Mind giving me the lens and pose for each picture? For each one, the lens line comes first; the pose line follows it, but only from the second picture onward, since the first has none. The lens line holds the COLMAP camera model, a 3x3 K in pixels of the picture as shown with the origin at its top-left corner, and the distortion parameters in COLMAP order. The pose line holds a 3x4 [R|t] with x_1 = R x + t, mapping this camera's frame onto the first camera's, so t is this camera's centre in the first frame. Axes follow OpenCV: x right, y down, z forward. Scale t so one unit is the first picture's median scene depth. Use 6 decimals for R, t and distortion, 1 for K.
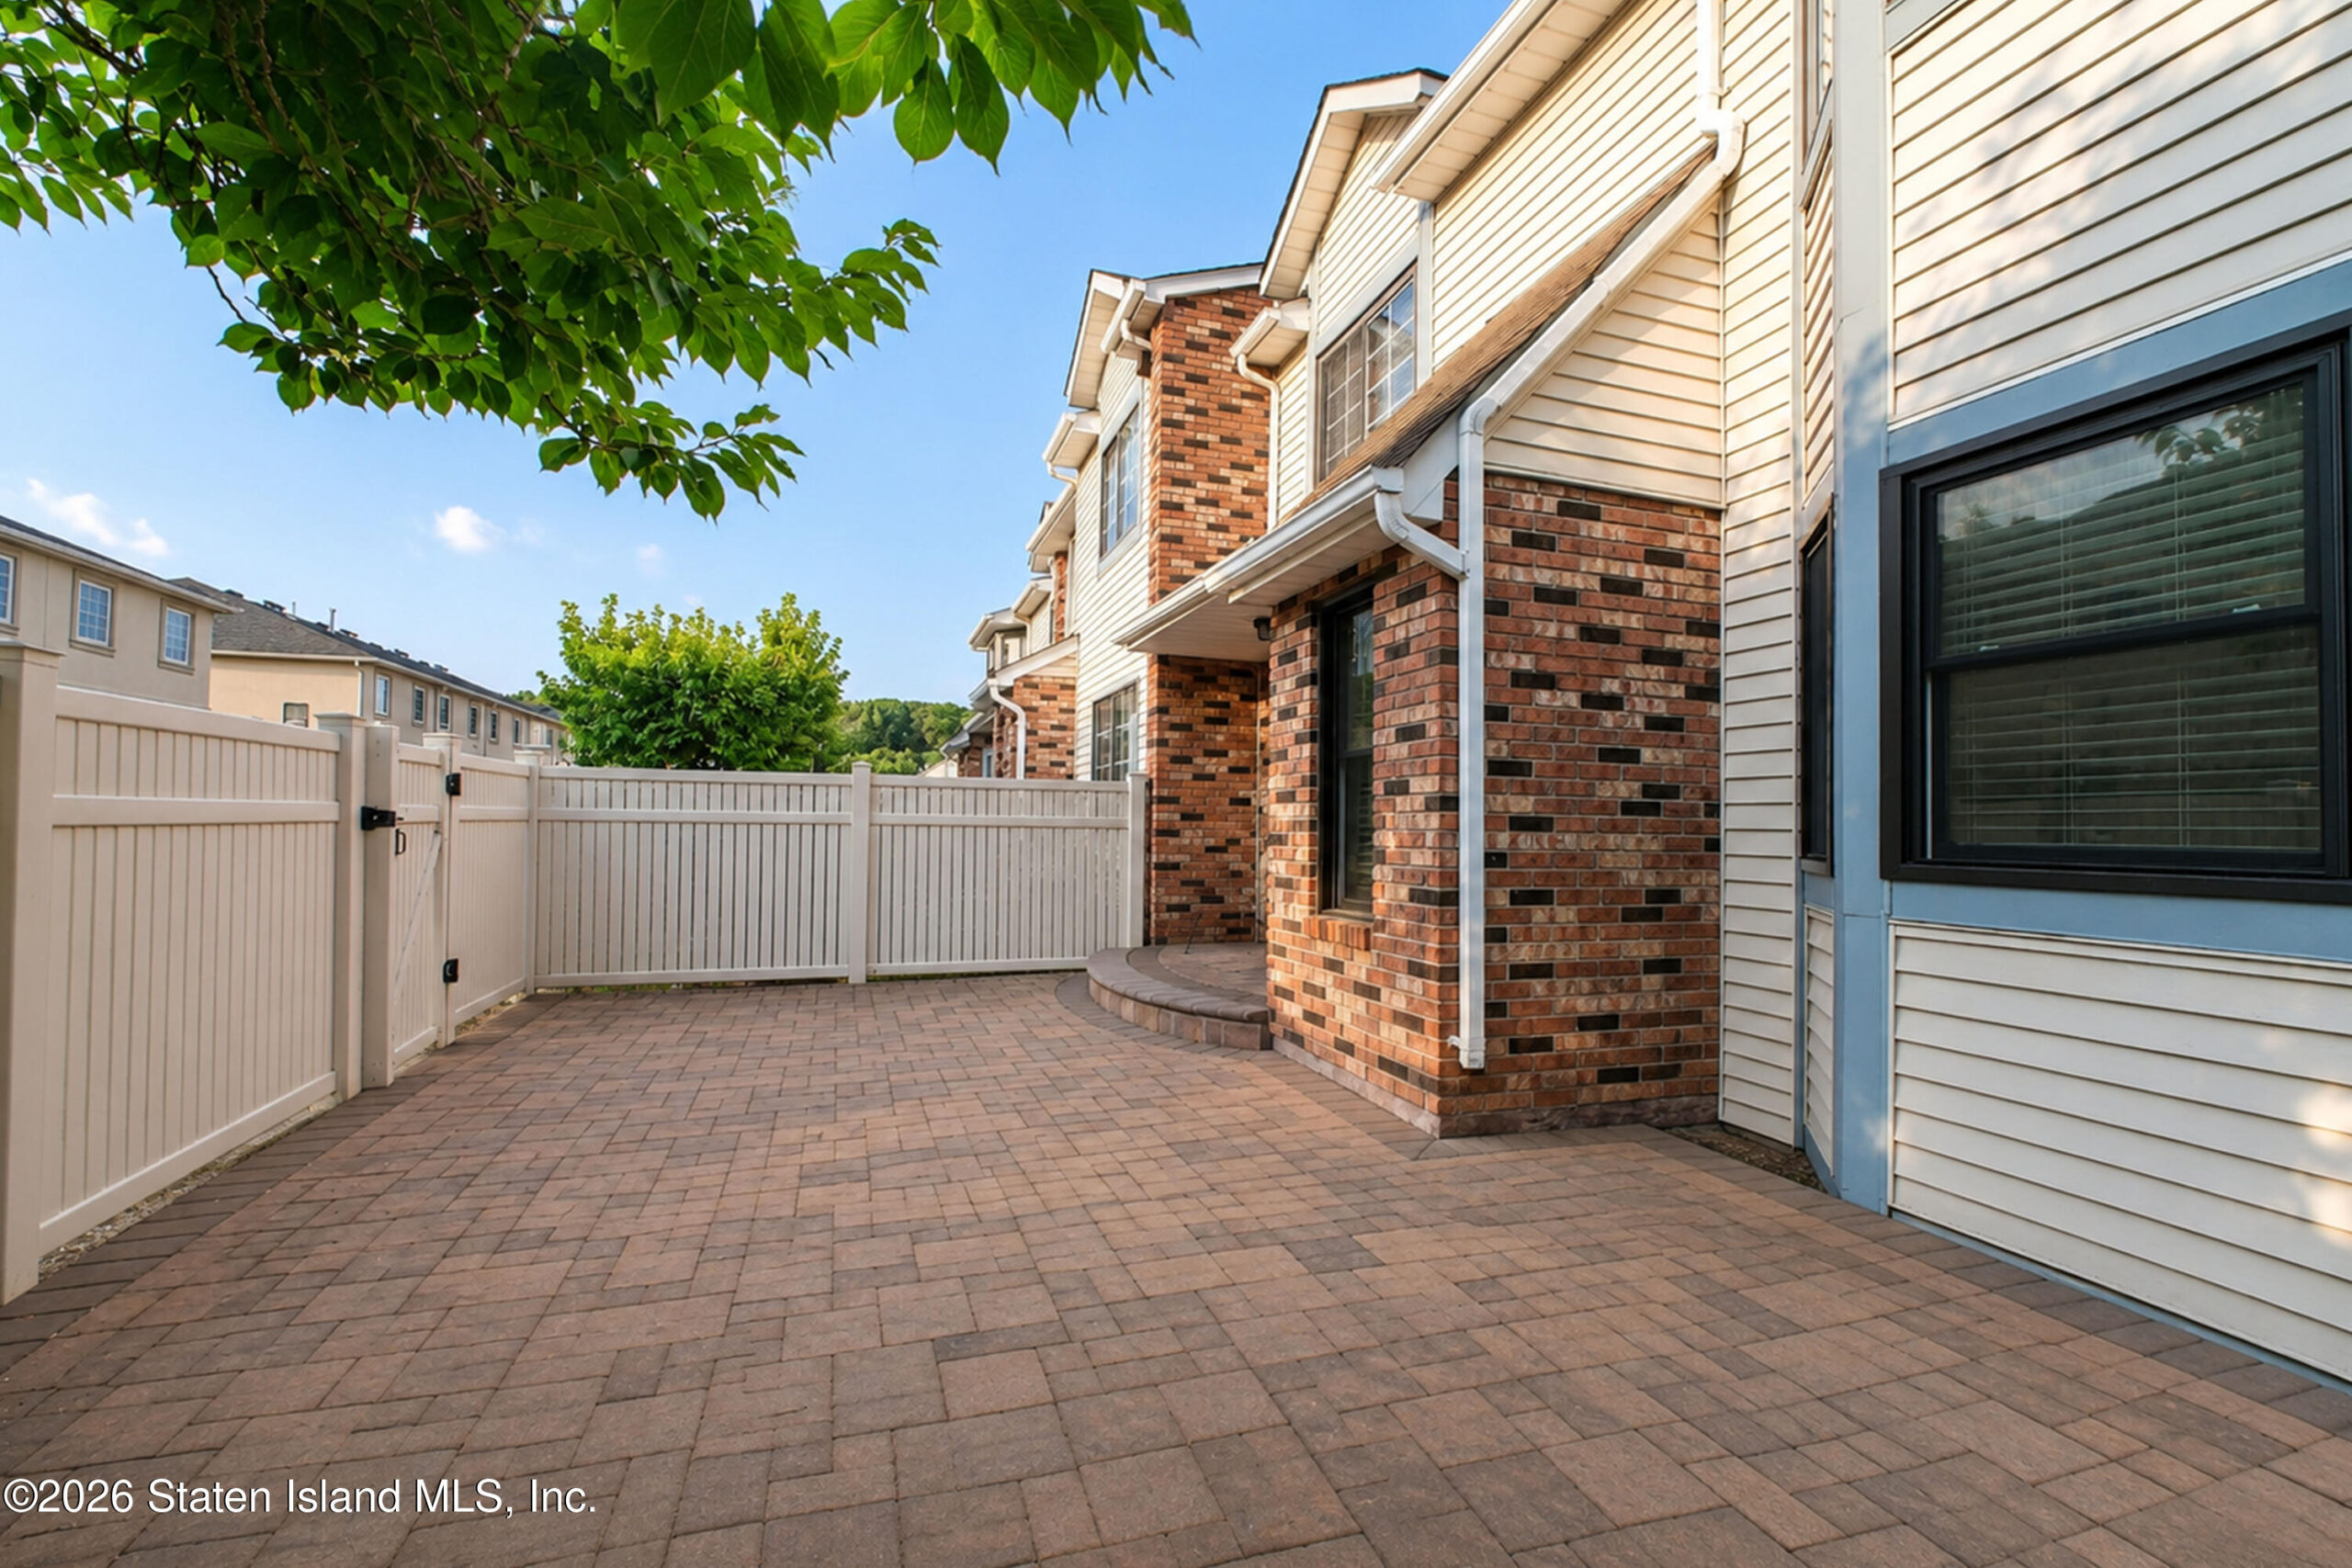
lens RADIAL K [[990.5, 0, 1181.5], [0, 990.5, 791.4], [0, 0, 1]] dist [0.002968, 0.000487]
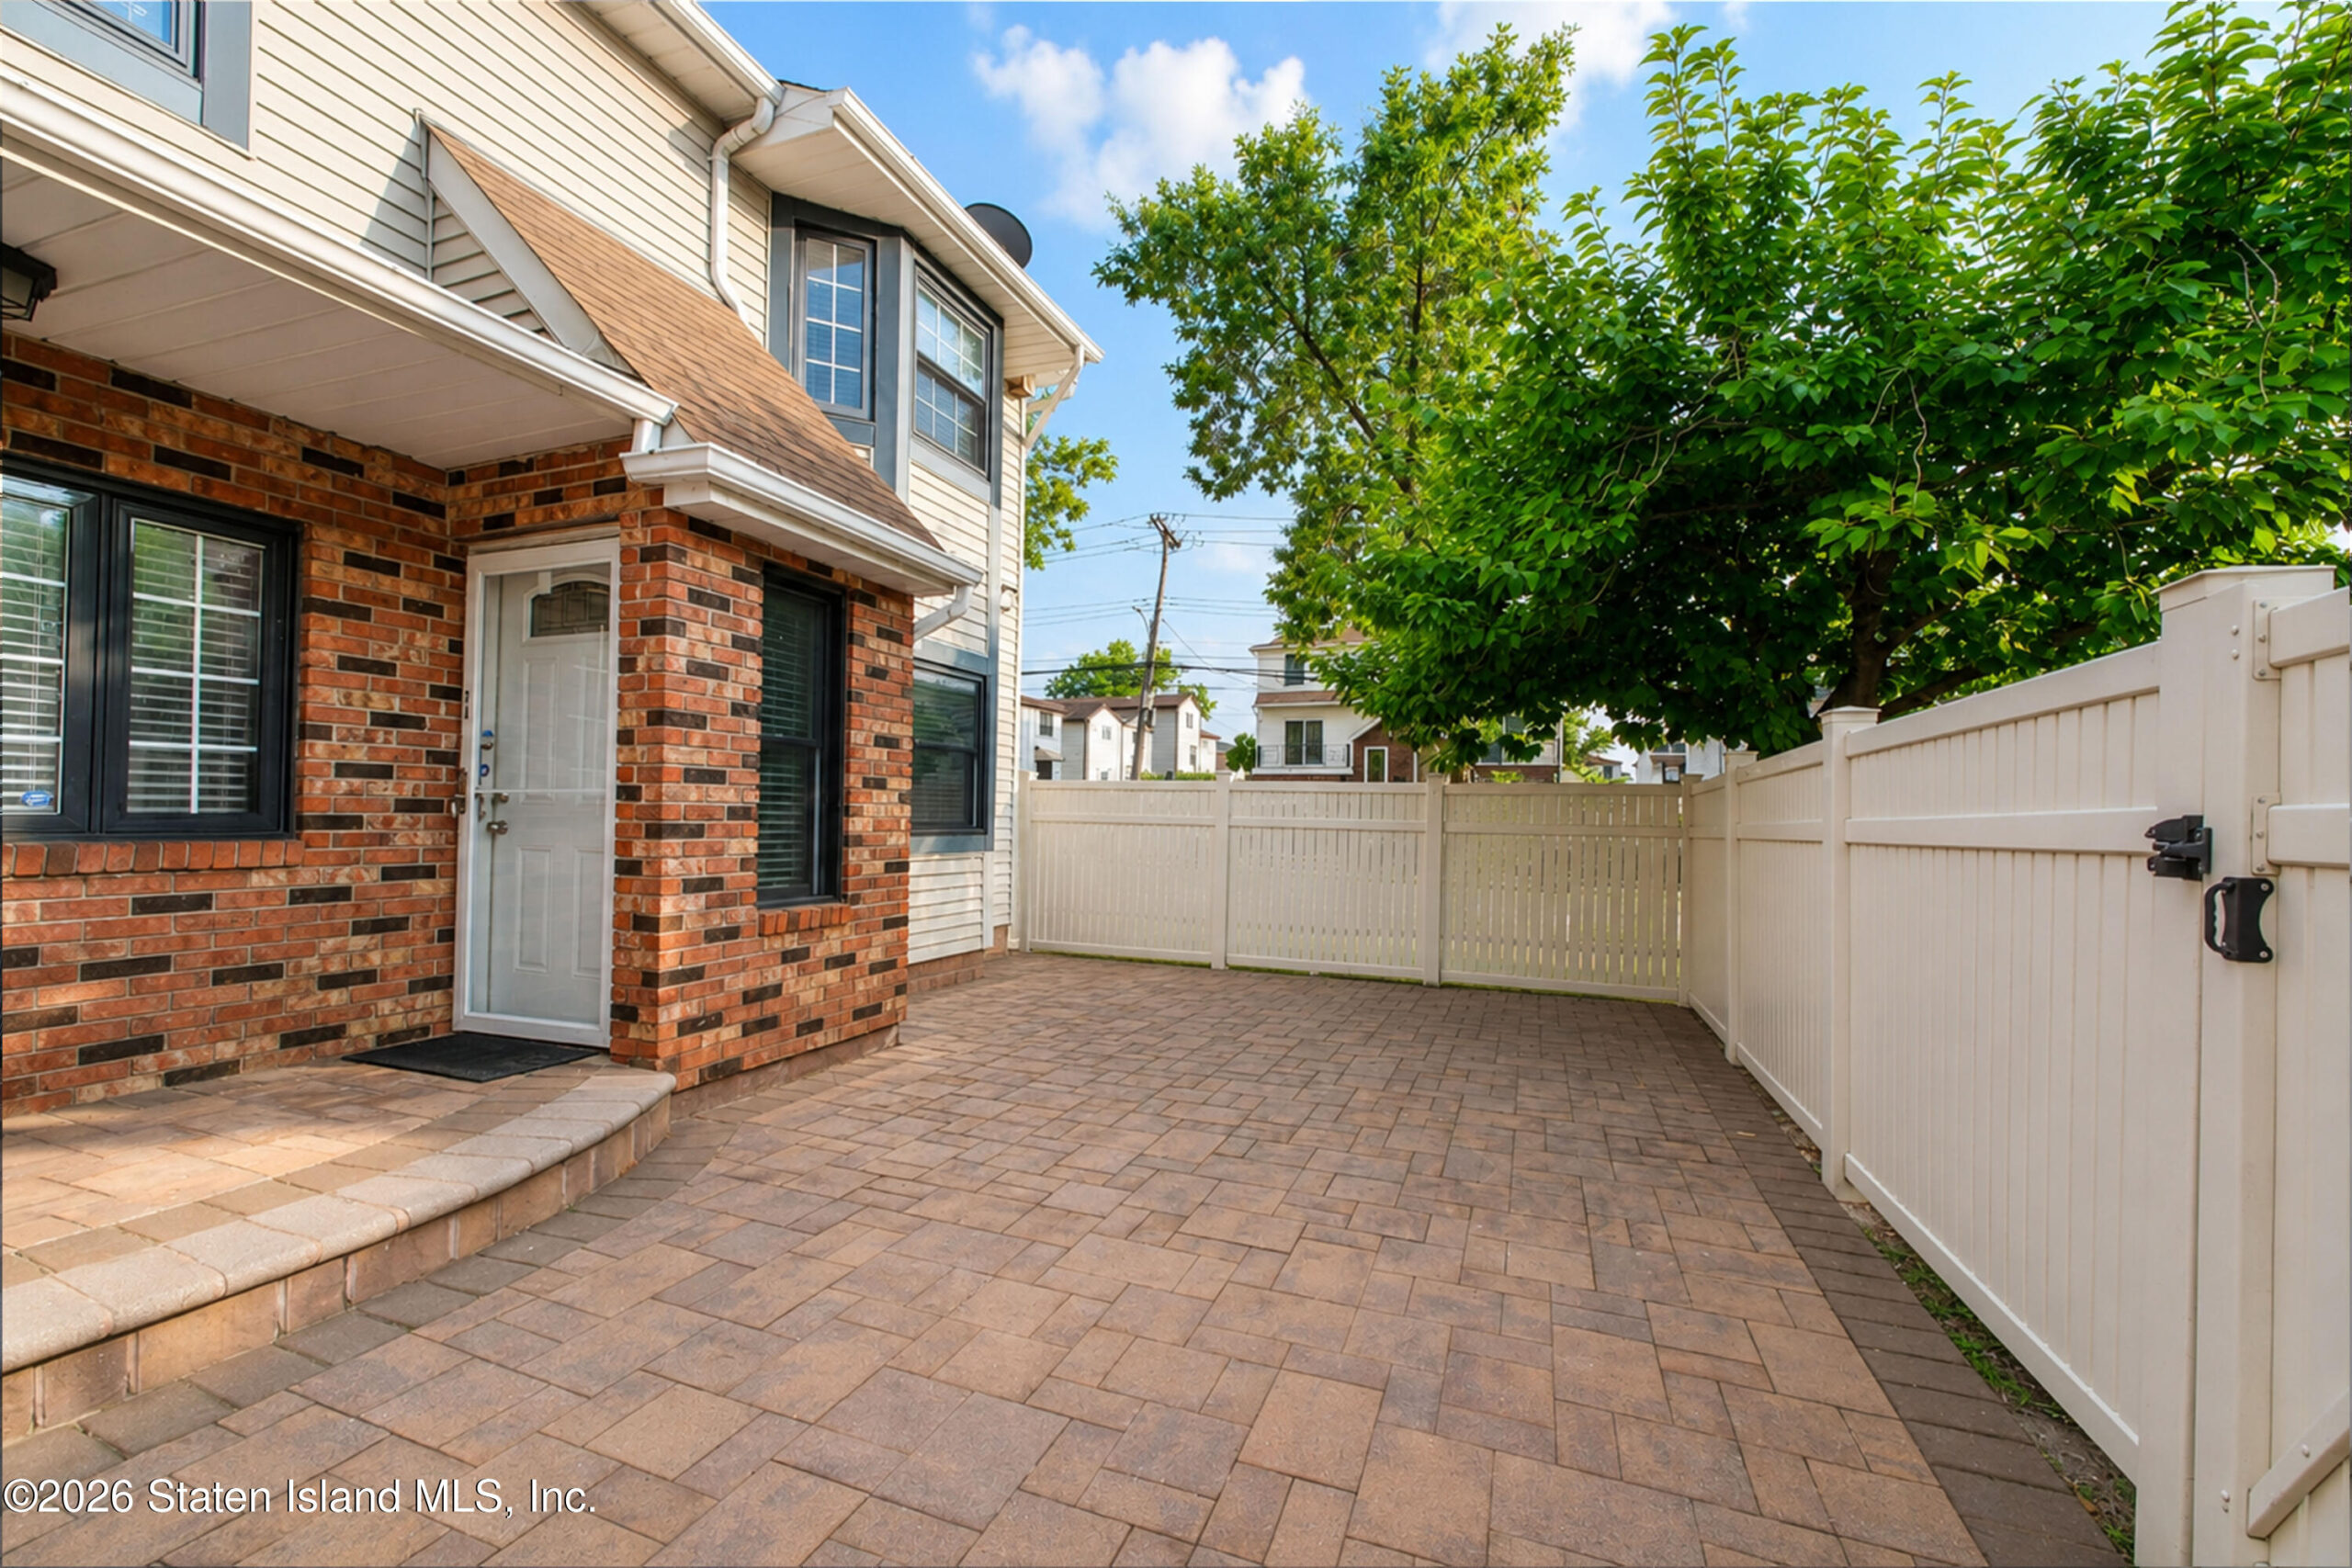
lens RADIAL K [[990.5, 0, 1181.5], [0, 990.5, 791.4], [0, 0, 1]] dist [0.002968, 0.000487]
pose [[-0.774855, -0.005278, 0.632117, -0.840510], [-0.045889, 0.997796, -0.047920, 0.046755], [-0.630471, -0.066139, -0.773390, 1.677174]]
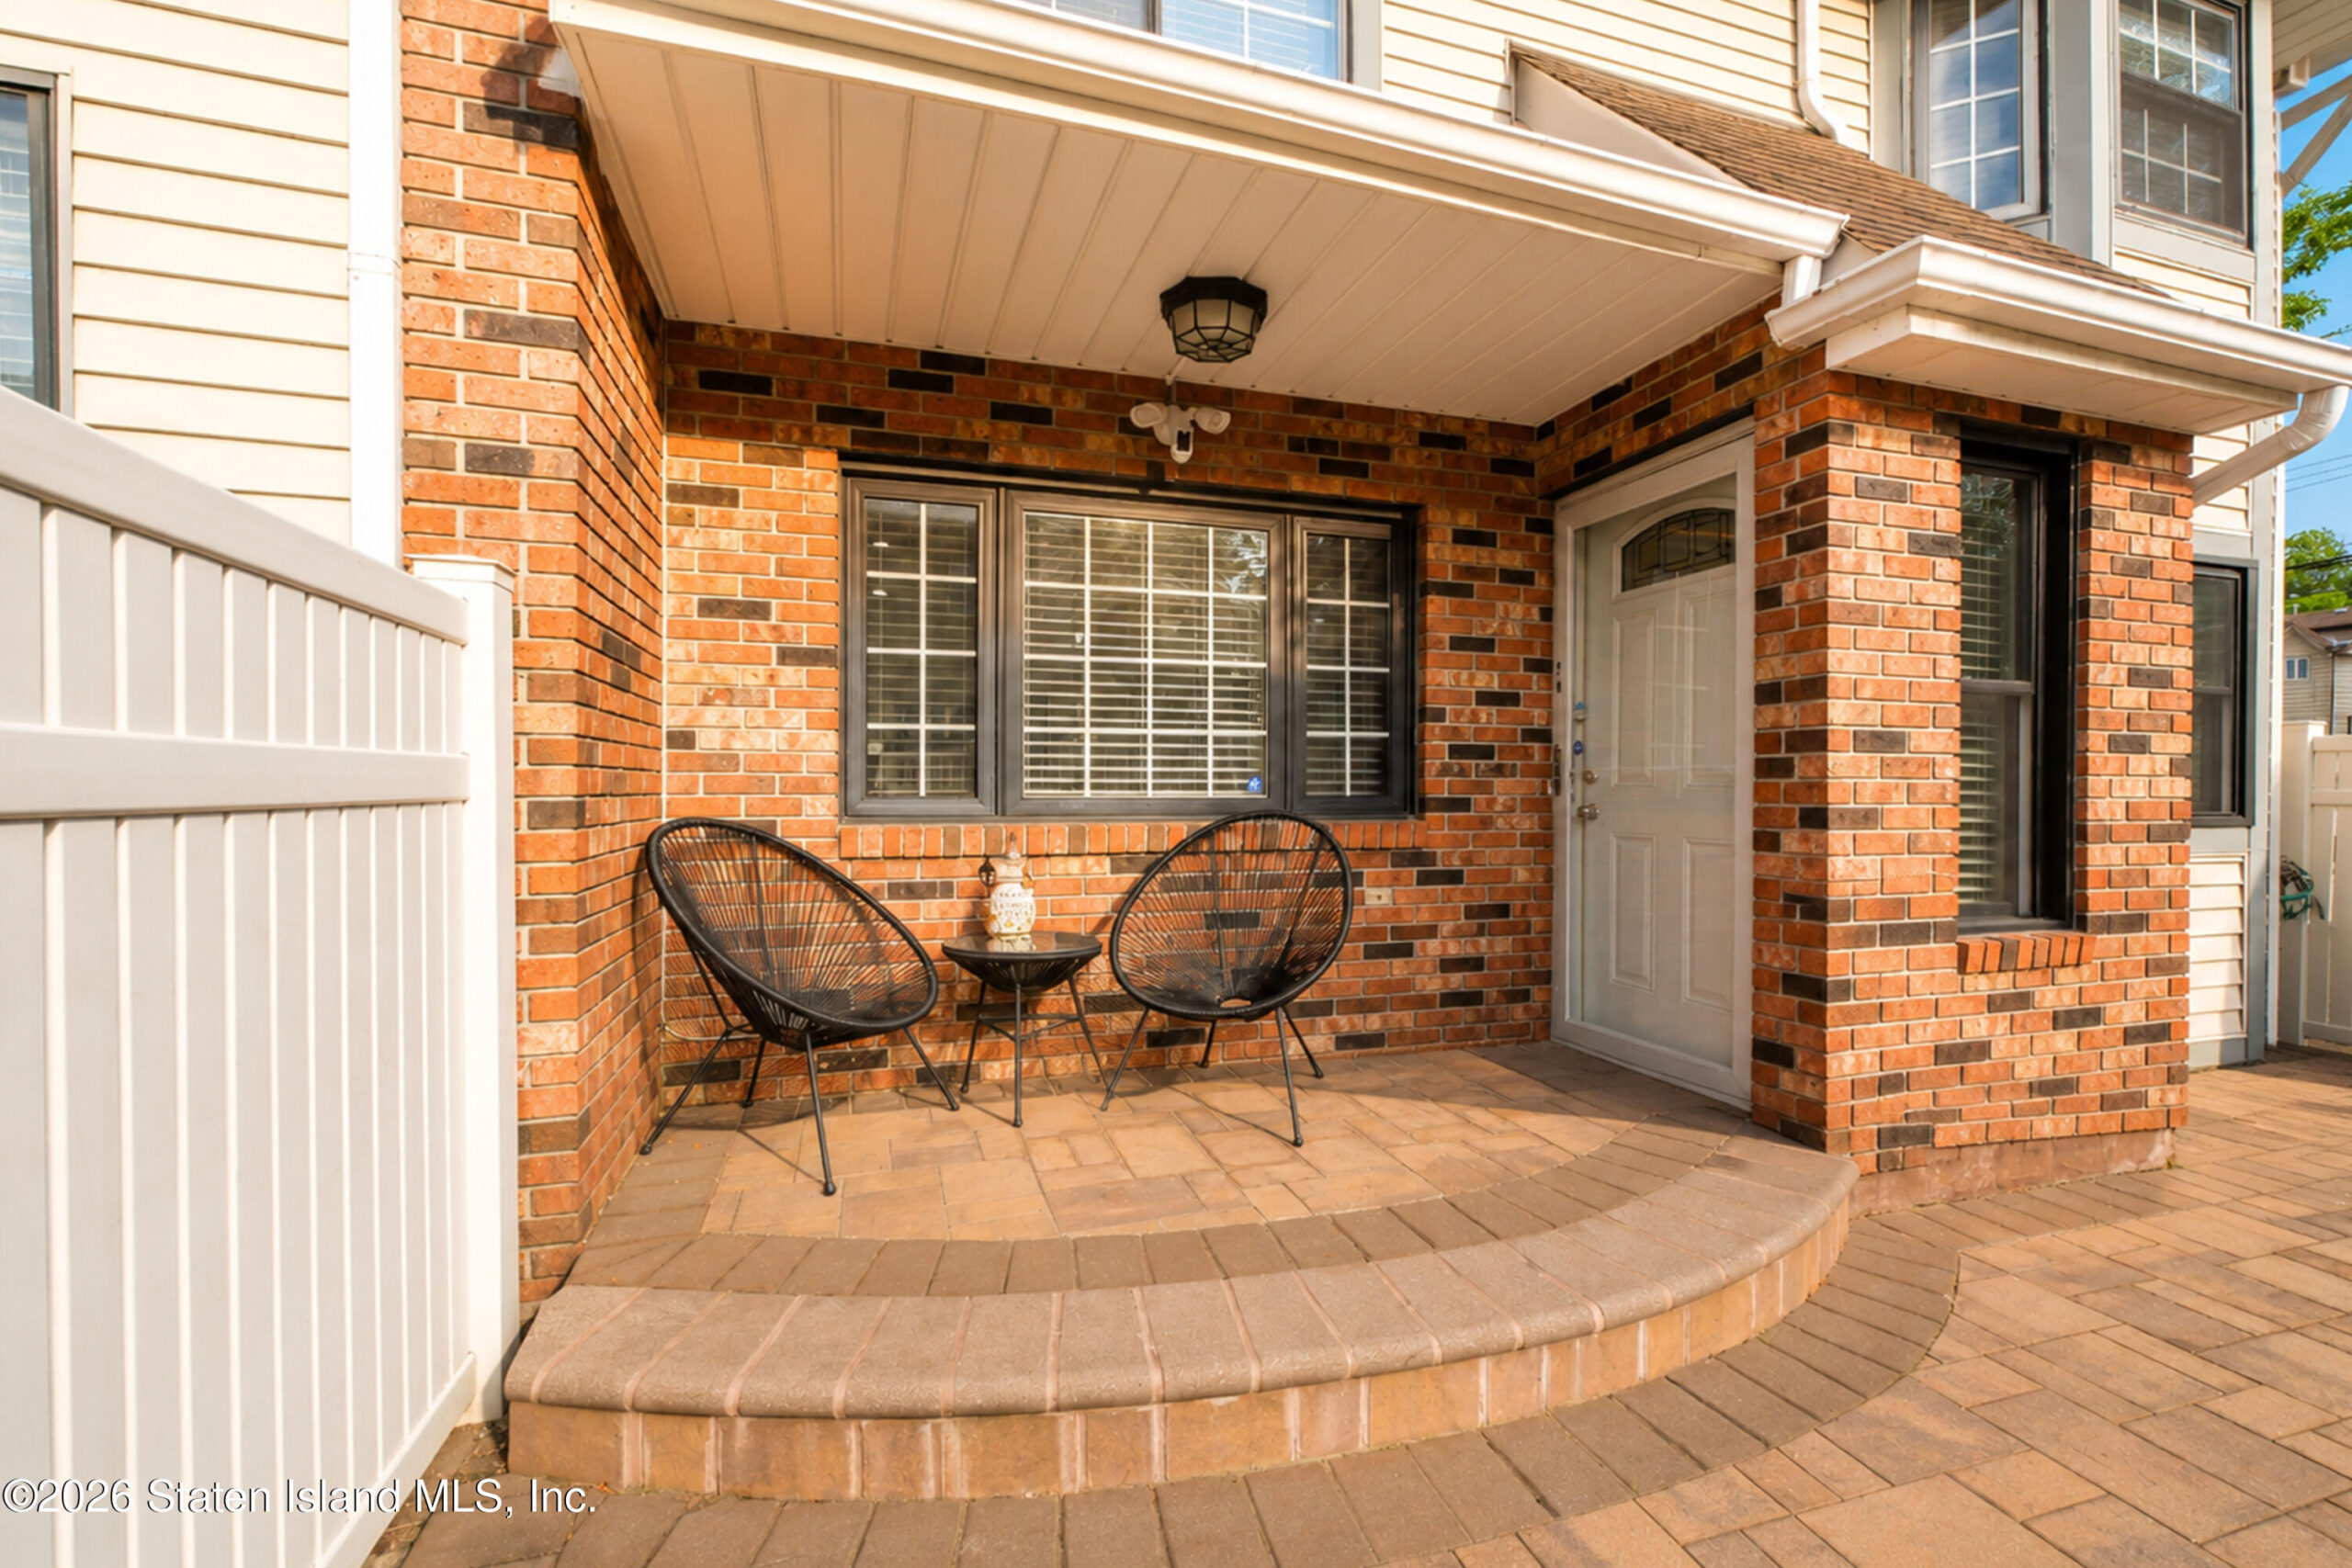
lens RADIAL K [[990.5, 0, 1181.5], [0, 990.5, 791.4], [0, 0, 1]] dist [0.002968, 0.000487]
pose [[0.006464, -0.015339, 0.999861, -0.556159], [-0.041269, 0.999026, 0.015593, 0.051017], [-0.999127, -0.041364, 0.005824, 1.701650]]
